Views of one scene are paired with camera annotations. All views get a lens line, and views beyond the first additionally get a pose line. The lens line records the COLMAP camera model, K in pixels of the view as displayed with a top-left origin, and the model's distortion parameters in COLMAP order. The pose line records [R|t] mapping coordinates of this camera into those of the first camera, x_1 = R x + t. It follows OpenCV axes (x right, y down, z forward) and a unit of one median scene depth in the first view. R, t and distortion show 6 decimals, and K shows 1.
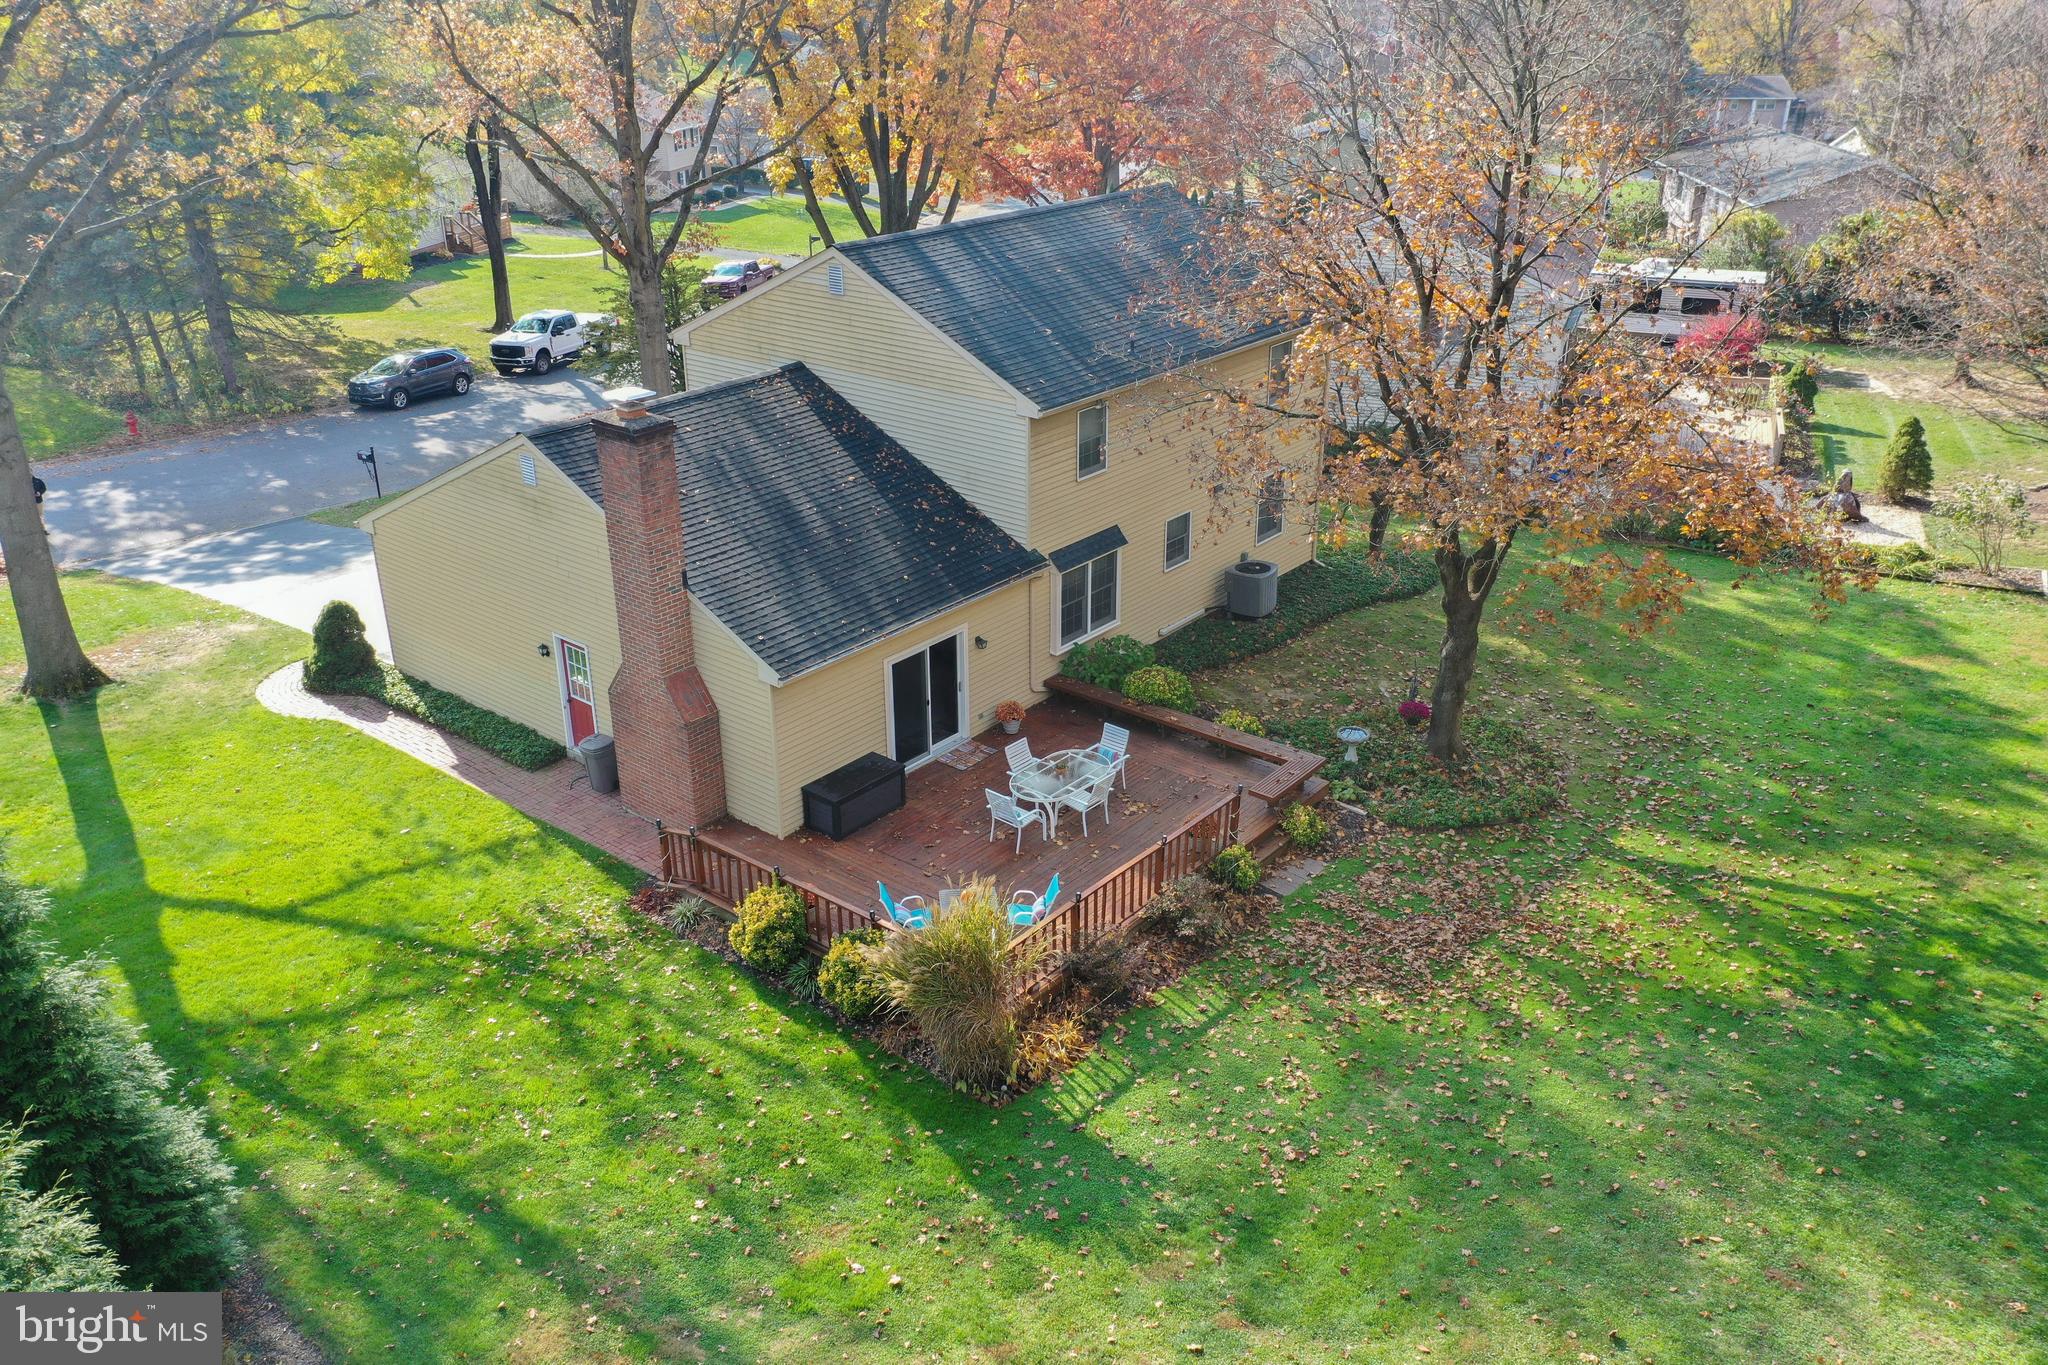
lens RADIAL K [[1641.1, 0, 1018.1], [0, 1641.1, 690.8], [0, 0, 1]] dist [-0.005027, 0.026087]
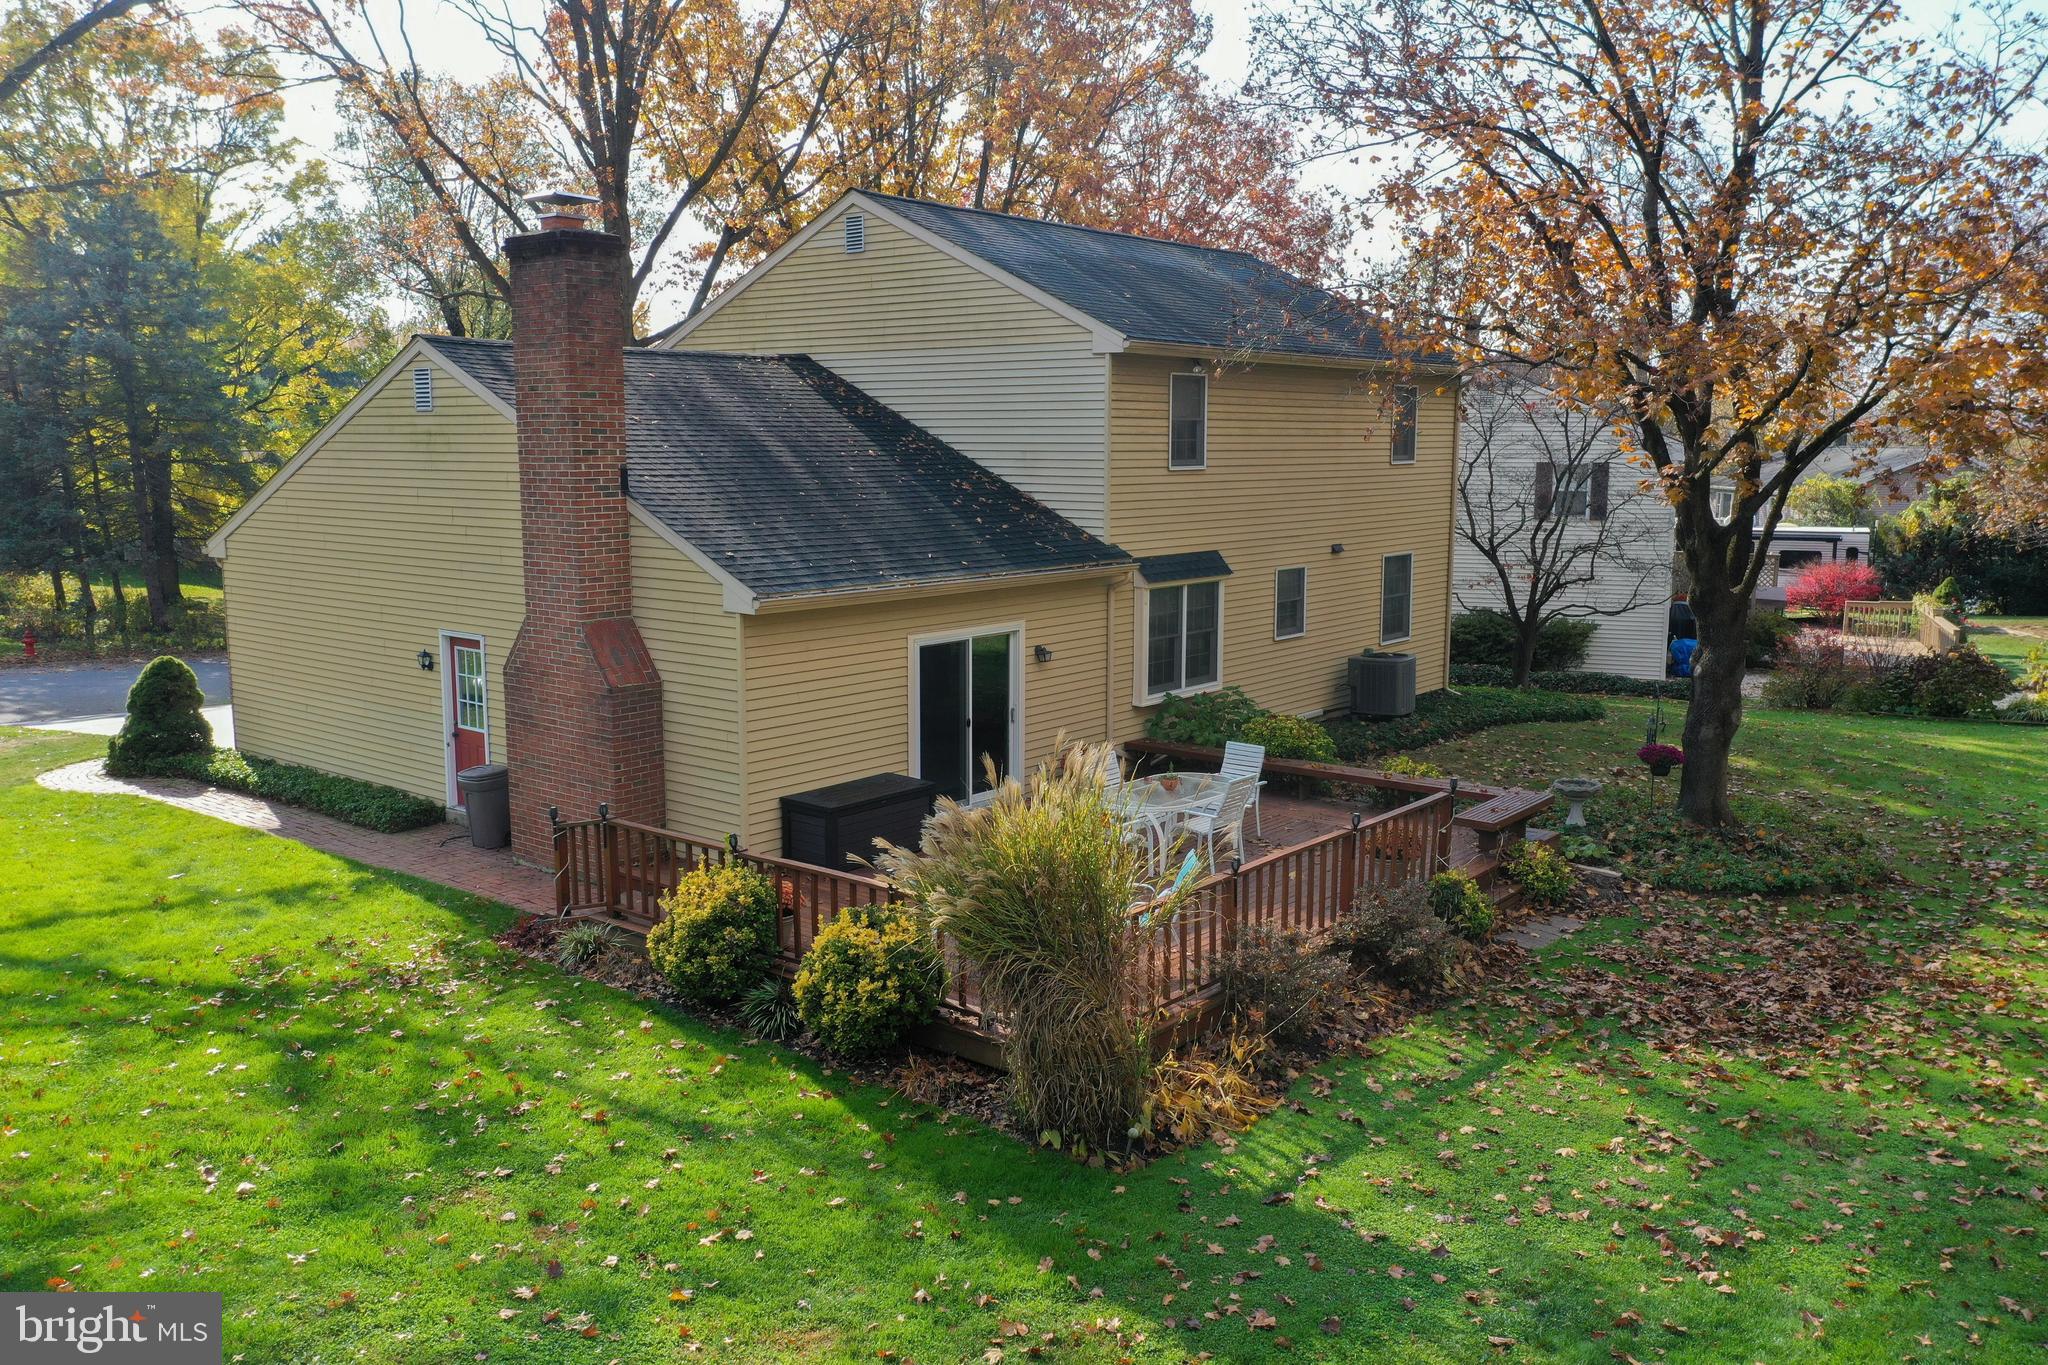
lens RADIAL K [[1641.1, 0, 1018.6], [0, 1641.1, 678.8], [0, 0, 1]] dist [-0.005027, 0.026087]
pose [[0.999981, 0.005977, 0.001401, -0.037885], [-0.005343, 0.959715, -0.280926, 0.200623], [-0.003023, 0.280913, 0.959728, 0.358187]]
